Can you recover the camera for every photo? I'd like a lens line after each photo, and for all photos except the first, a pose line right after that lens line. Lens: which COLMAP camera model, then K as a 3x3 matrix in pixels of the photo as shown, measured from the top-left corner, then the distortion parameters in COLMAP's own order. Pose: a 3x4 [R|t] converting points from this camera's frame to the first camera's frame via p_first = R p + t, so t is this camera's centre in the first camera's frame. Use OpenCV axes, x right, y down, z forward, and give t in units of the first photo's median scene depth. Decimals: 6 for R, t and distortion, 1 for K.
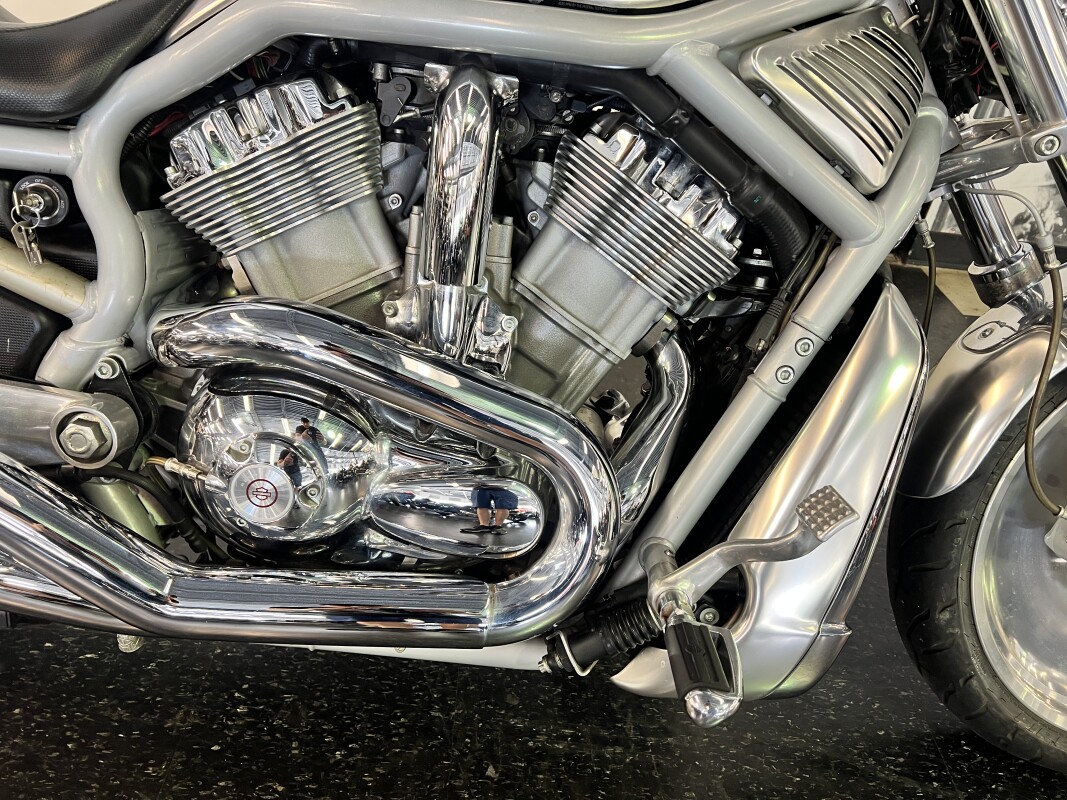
lens RADIAL K [[808.2, 0, 538.8], [0, 808.2, 401.5], [0, 0, 1]] dist [0.049040, -0.051141]
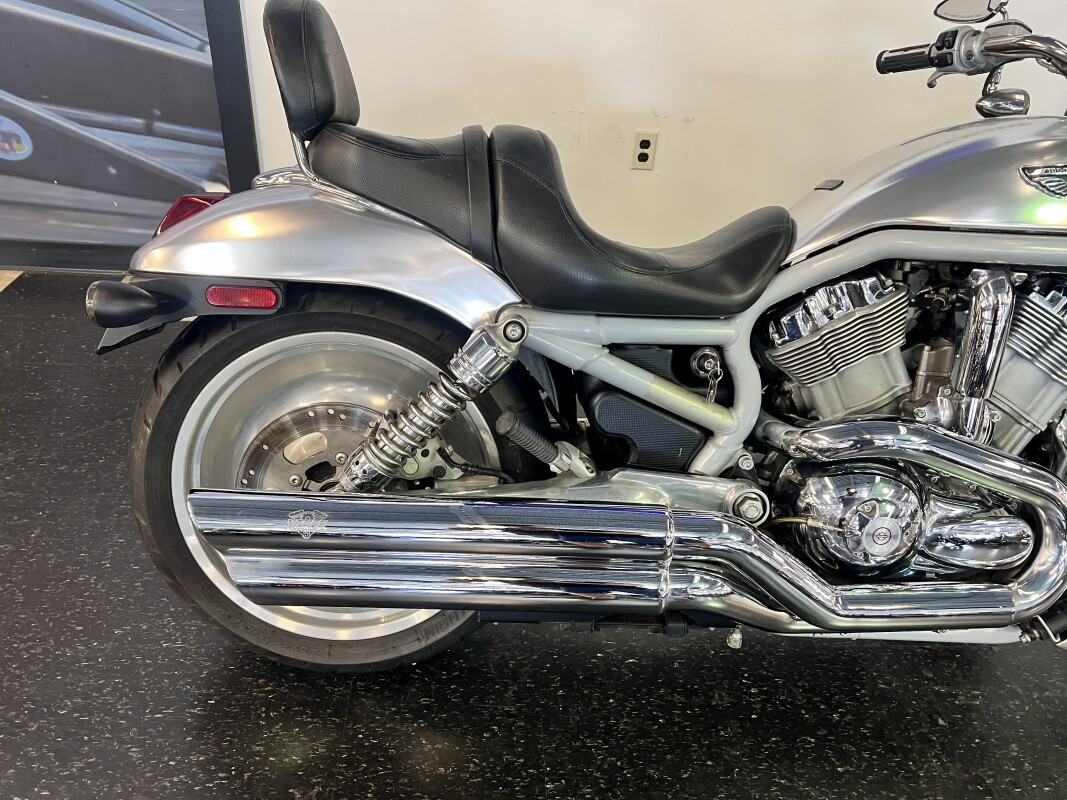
lens RADIAL K [[808.2, 0, 538.8], [0, 808.2, 401.5], [0, 0, 1]] dist [0.049040, -0.051141]
pose [[0.997380, -0.071855, 0.008319, -0.892234], [0.072114, 0.996718, -0.036792, -0.125613], [-0.005648, 0.037296, 0.999288, -0.546020]]
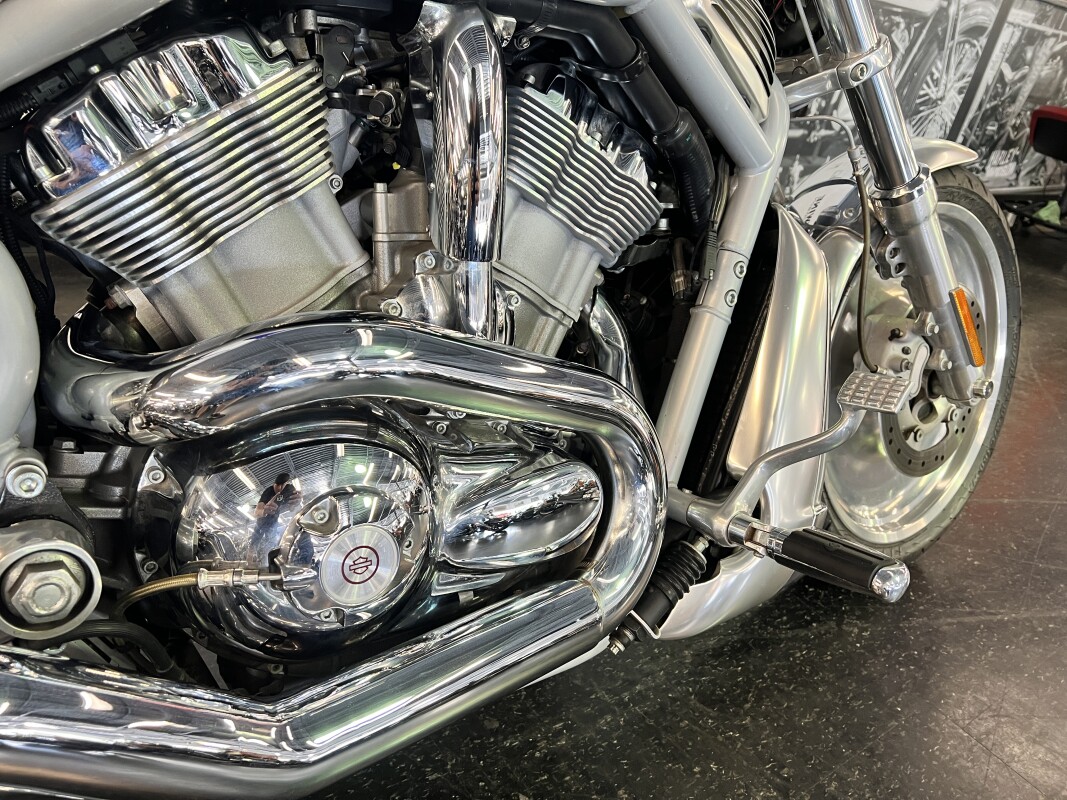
lens RADIAL K [[808.2, 0, 538.8], [0, 808.2, 401.5], [0, 0, 1]] dist [0.049040, -0.051141]
pose [[0.810368, -0.255082, 0.527481, -0.500855], [0.260405, 0.963258, 0.065757, -0.037400], [-0.524874, 0.084071, 0.847018, 0.221409]]
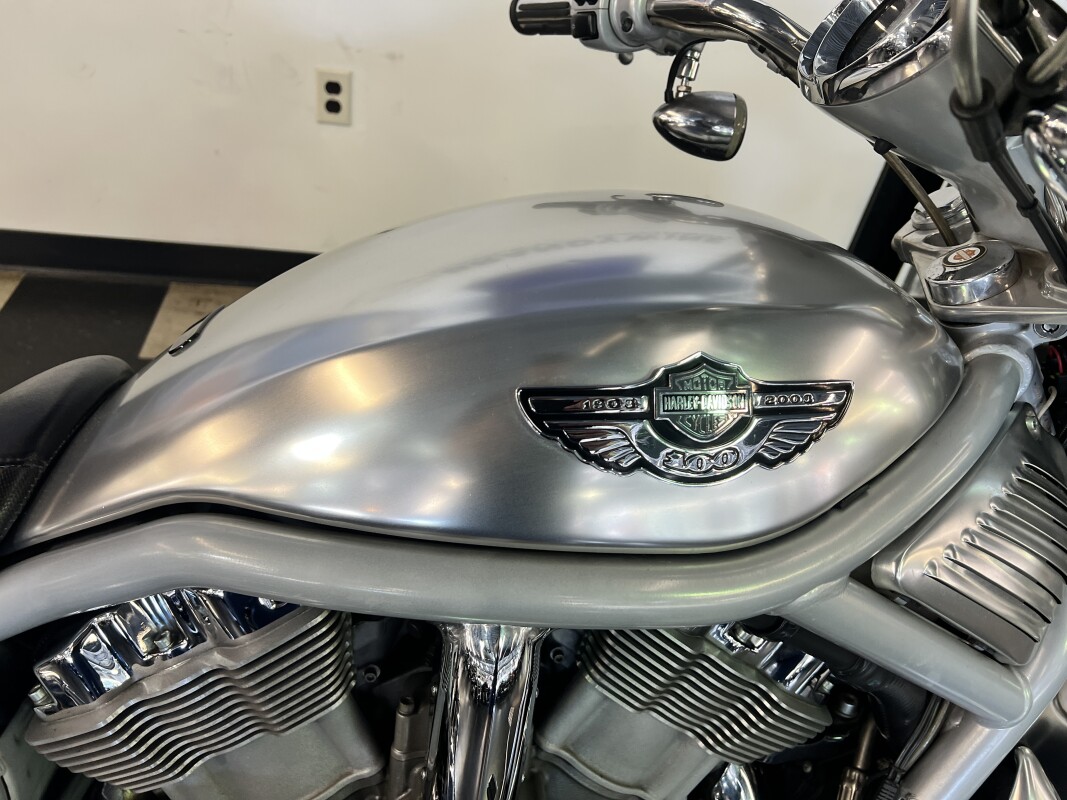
lens RADIAL K [[808.2, 0, 538.8], [0, 808.2, 401.5], [0, 0, 1]] dist [0.049040, -0.051141]
pose [[0.993778, -0.044715, 0.102010, -0.092875], [0.036140, 0.995775, 0.084414, -0.540933], [-0.105354, -0.080202, 0.991195, 0.294677]]
